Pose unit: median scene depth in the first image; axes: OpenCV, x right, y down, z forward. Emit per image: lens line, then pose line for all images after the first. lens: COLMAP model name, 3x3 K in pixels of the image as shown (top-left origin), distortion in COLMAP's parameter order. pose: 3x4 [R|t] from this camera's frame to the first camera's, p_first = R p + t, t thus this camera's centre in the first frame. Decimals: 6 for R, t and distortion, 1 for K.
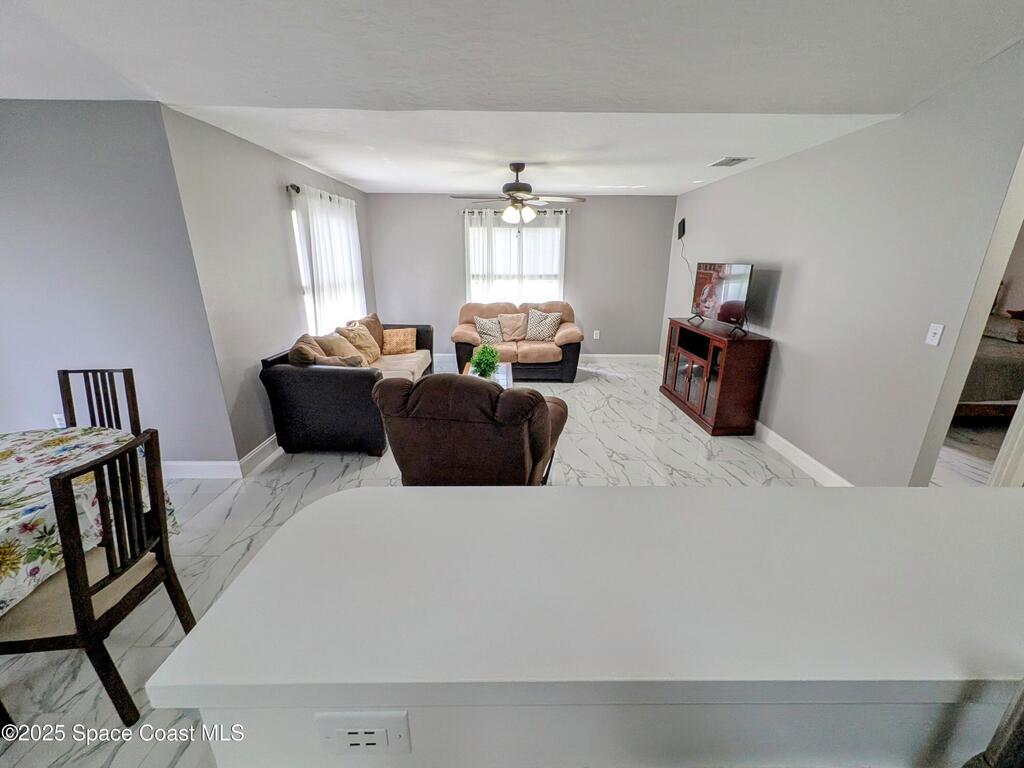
lens RADIAL K [[405.7, 0, 515.6], [0, 405.7, 381.3], [0, 0, 1]] dist [0.005561, -0.000984]
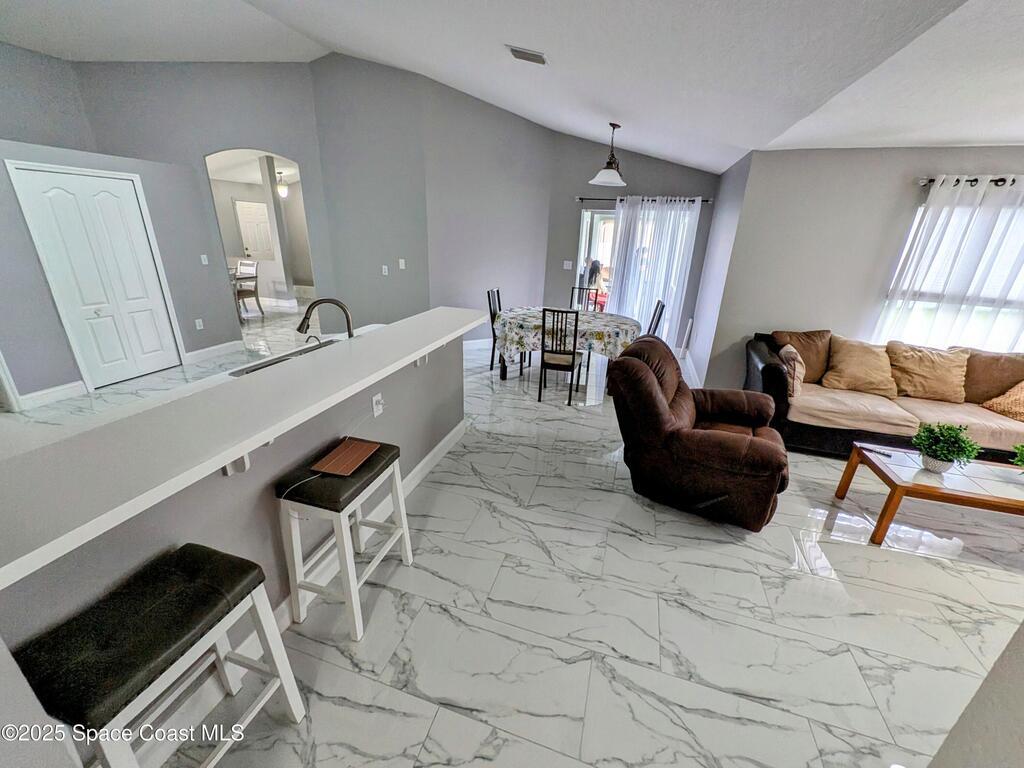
lens RADIAL K [[405.7, 0, 515.6], [0, 405.7, 381.3], [0, 0, 1]] dist [0.005561, -0.000984]
pose [[-0.291136, 0.321305, -0.901112, 0.671732], [-0.319305, 0.855267, 0.408121, -0.169375], [0.901823, 0.406548, -0.146404, 0.476350]]
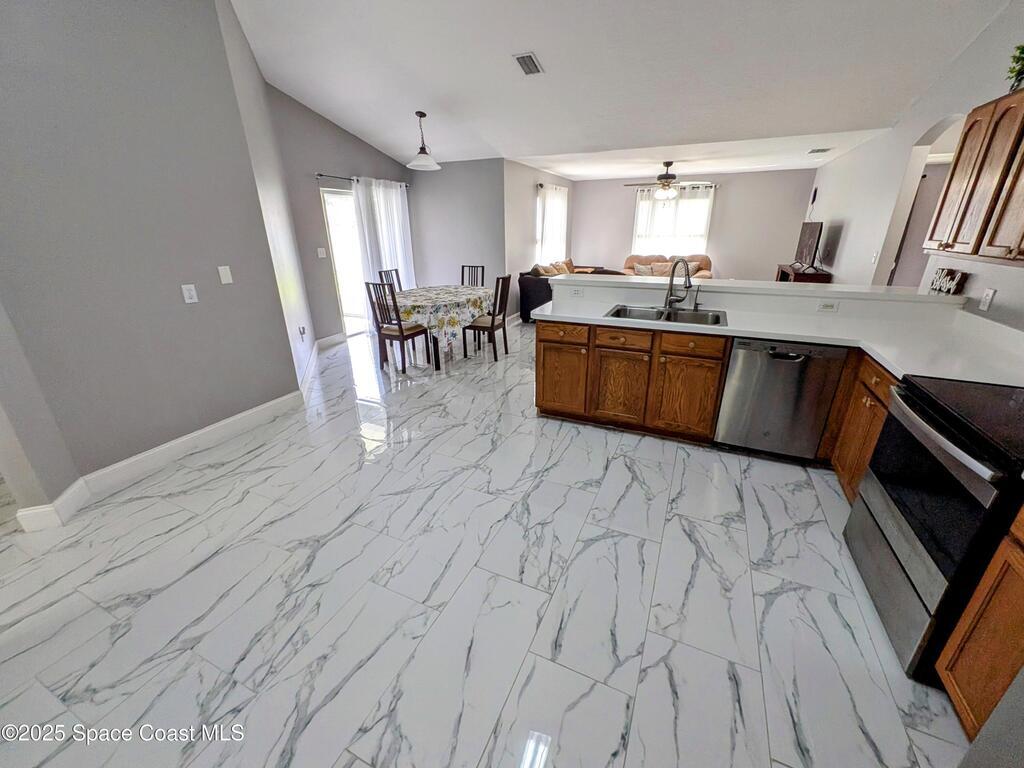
lens RADIAL K [[405.7, 0, 515.6], [0, 405.7, 381.3], [0, 0, 1]] dist [0.005561, -0.000984]
pose [[0.907856, 0.137497, -0.396095, 0.220626], [-0.111699, 0.989873, 0.087601, 0.270312], [0.404129, -0.035286, 0.914021, -0.792624]]
